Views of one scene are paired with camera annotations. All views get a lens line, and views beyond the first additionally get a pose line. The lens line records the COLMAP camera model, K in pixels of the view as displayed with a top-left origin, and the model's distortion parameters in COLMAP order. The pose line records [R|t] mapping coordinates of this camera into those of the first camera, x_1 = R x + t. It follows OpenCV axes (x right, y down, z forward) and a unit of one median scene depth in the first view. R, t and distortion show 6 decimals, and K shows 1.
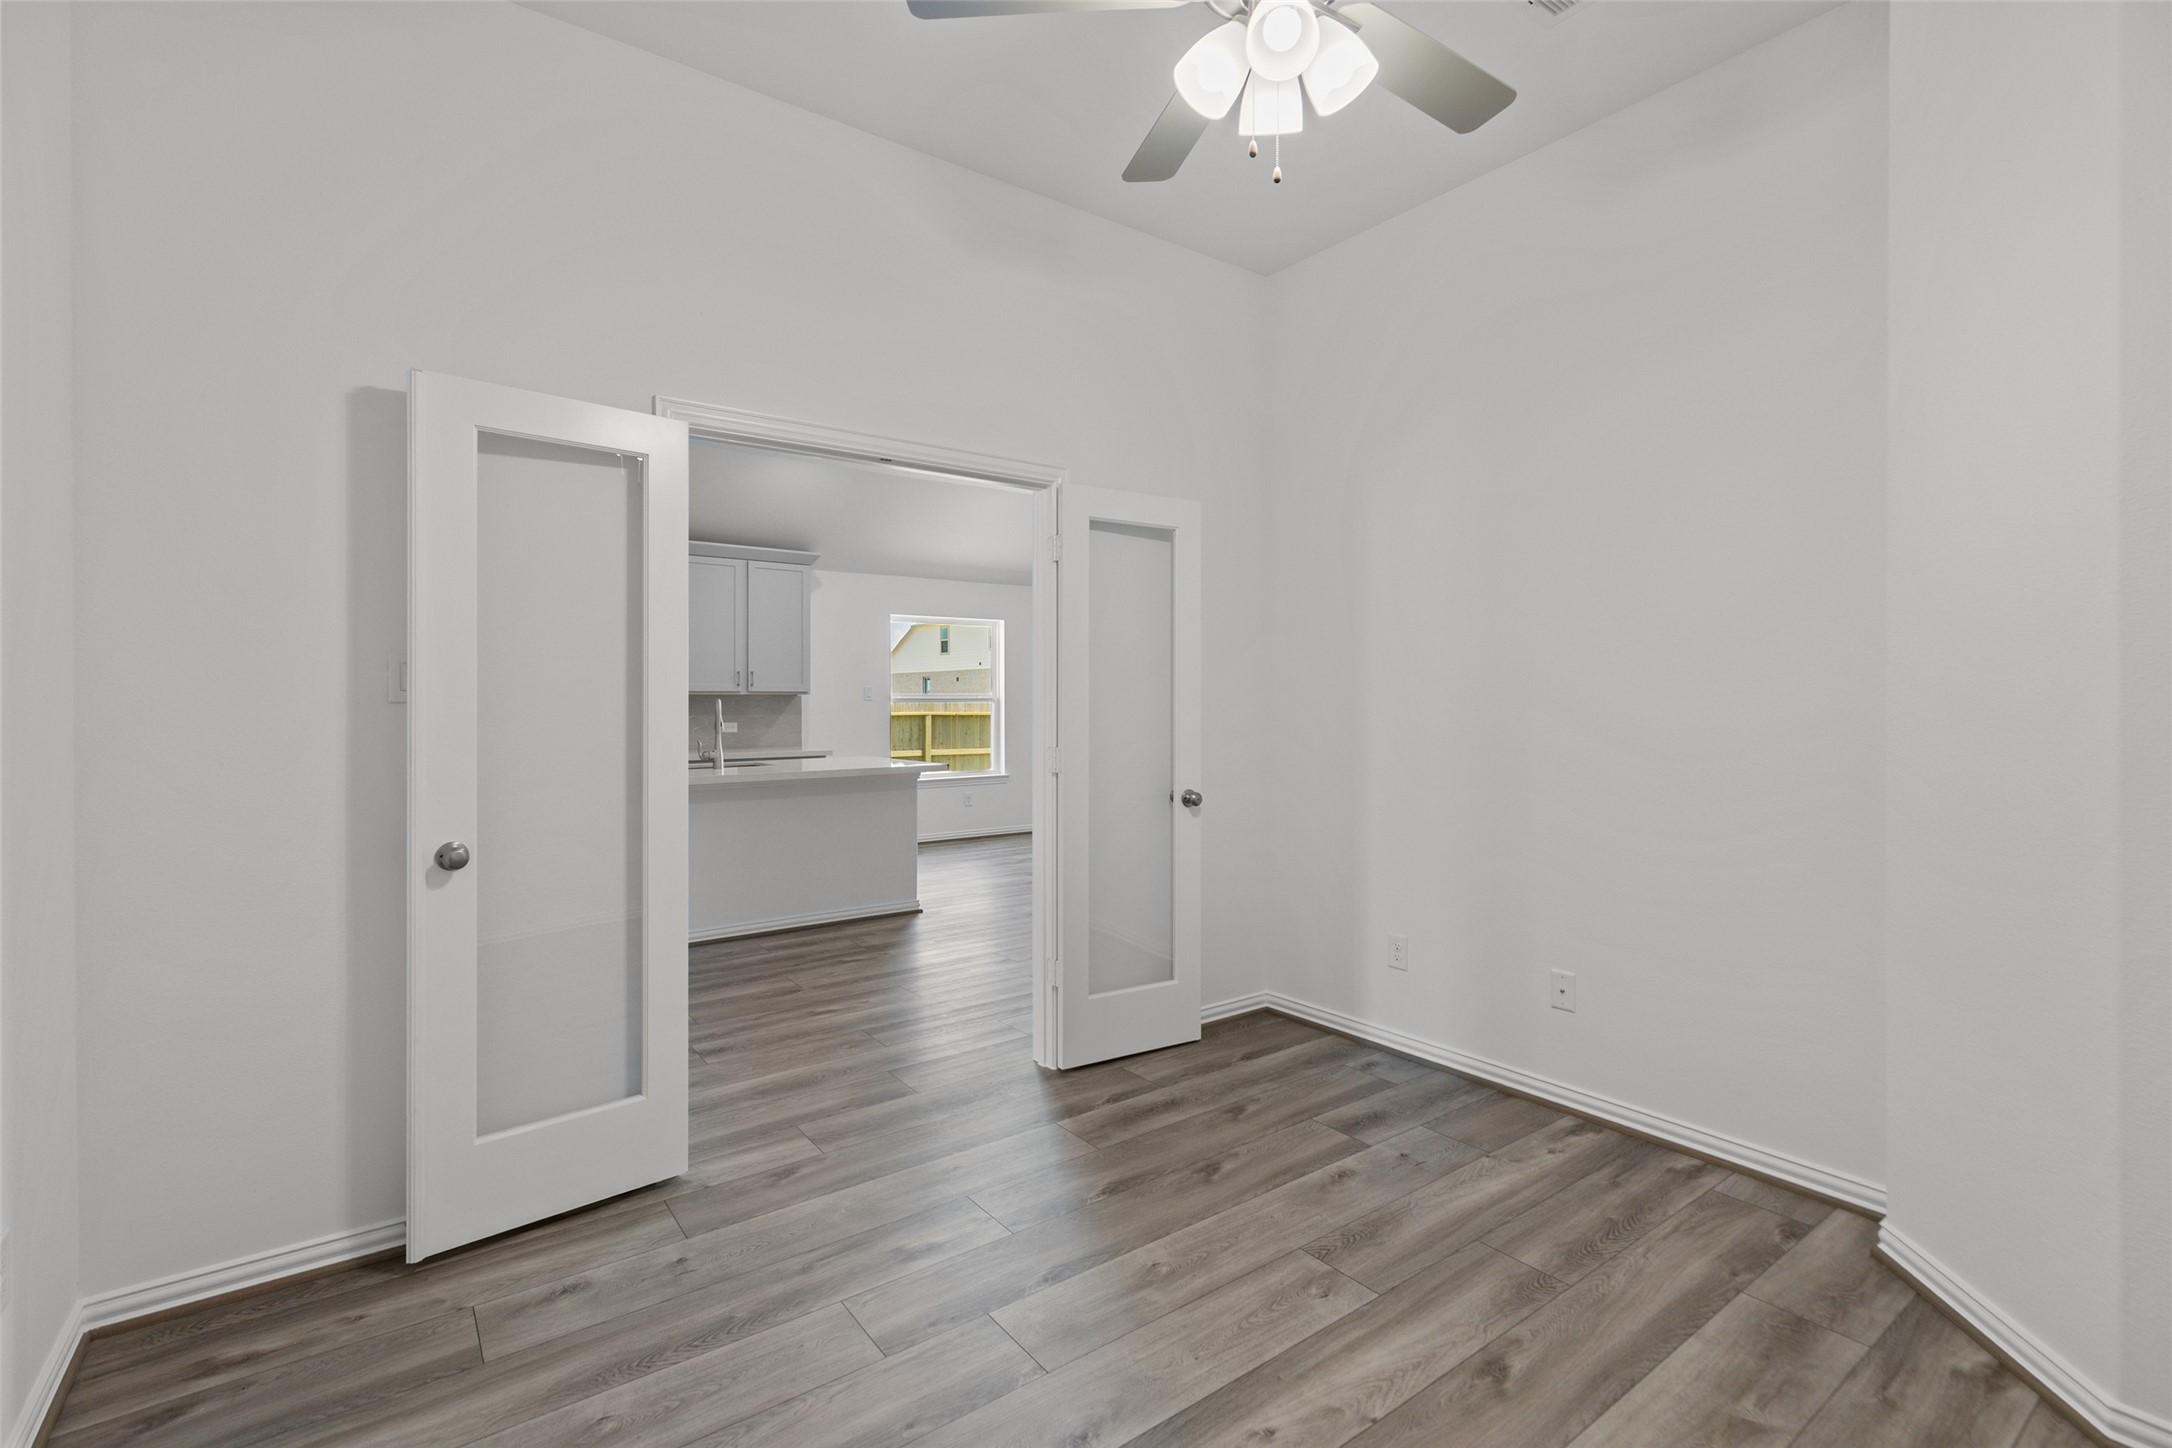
lens RADIAL K [[984.3, 0, 1074.8], [0, 984.3, 688.6], [0, 0, 1]] dist [0.009213, -0.001587]
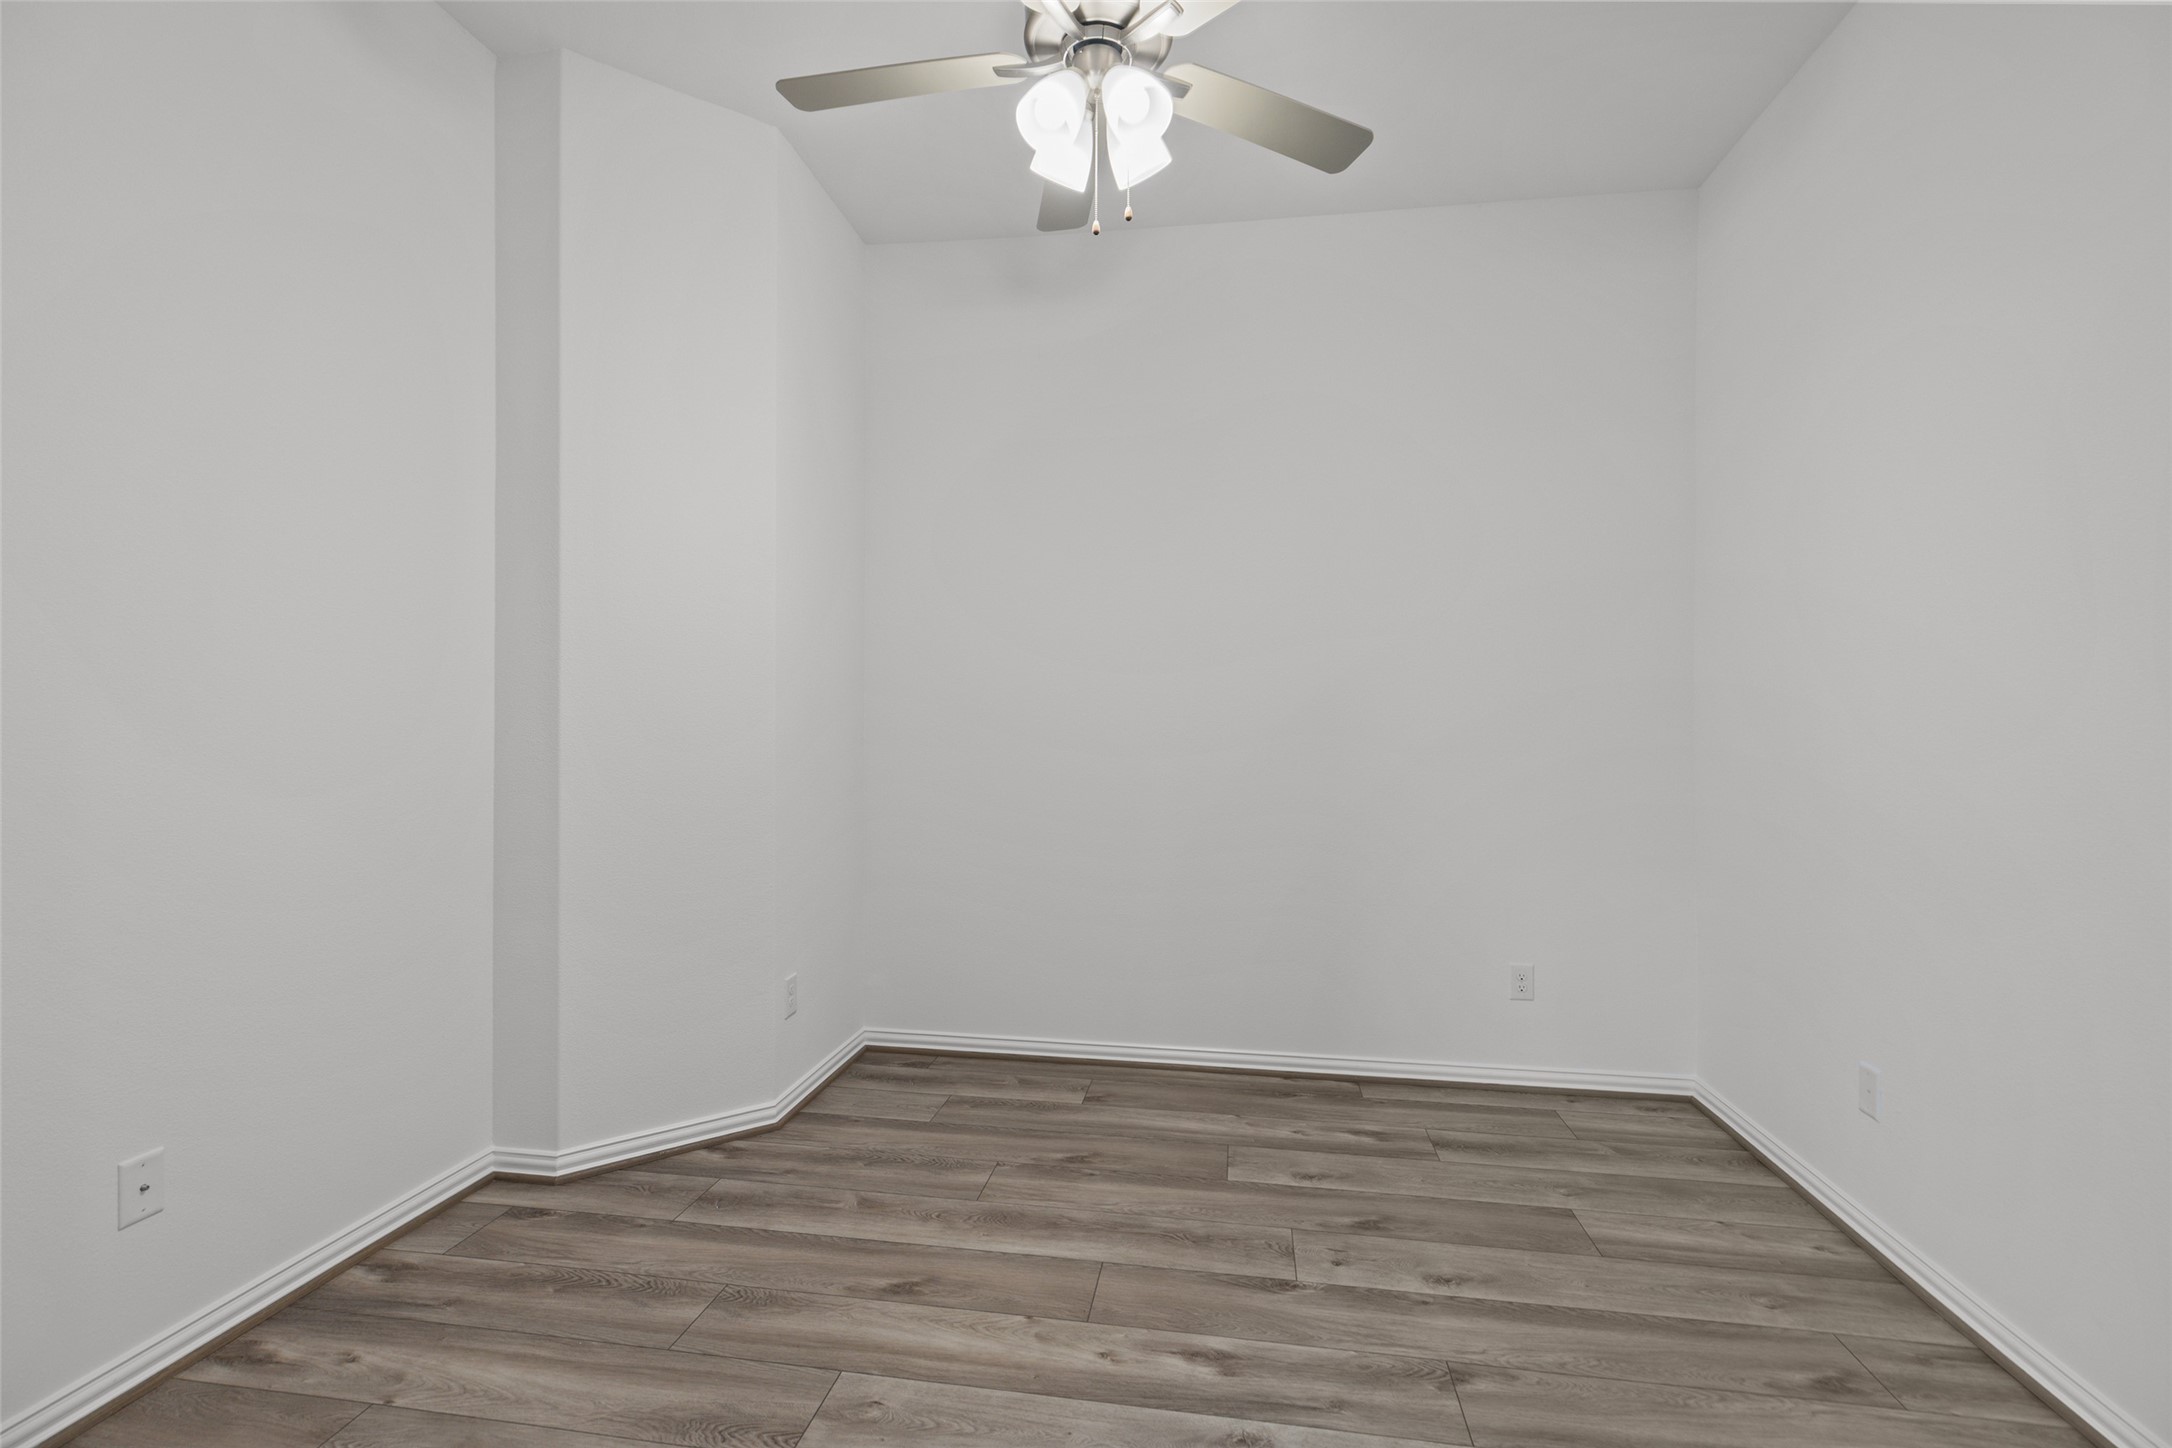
lens RADIAL K [[984.3, 0, 1080.9], [0, 984.3, 721.7], [0, 0, 1]] dist [0.009213, -0.001587]
pose [[-0.705654, -0.004299, 0.708544, -0.460835], [-0.012615, 0.999899, -0.006496, 0.031400], [-0.708444, -0.013522, -0.705637, 1.451985]]
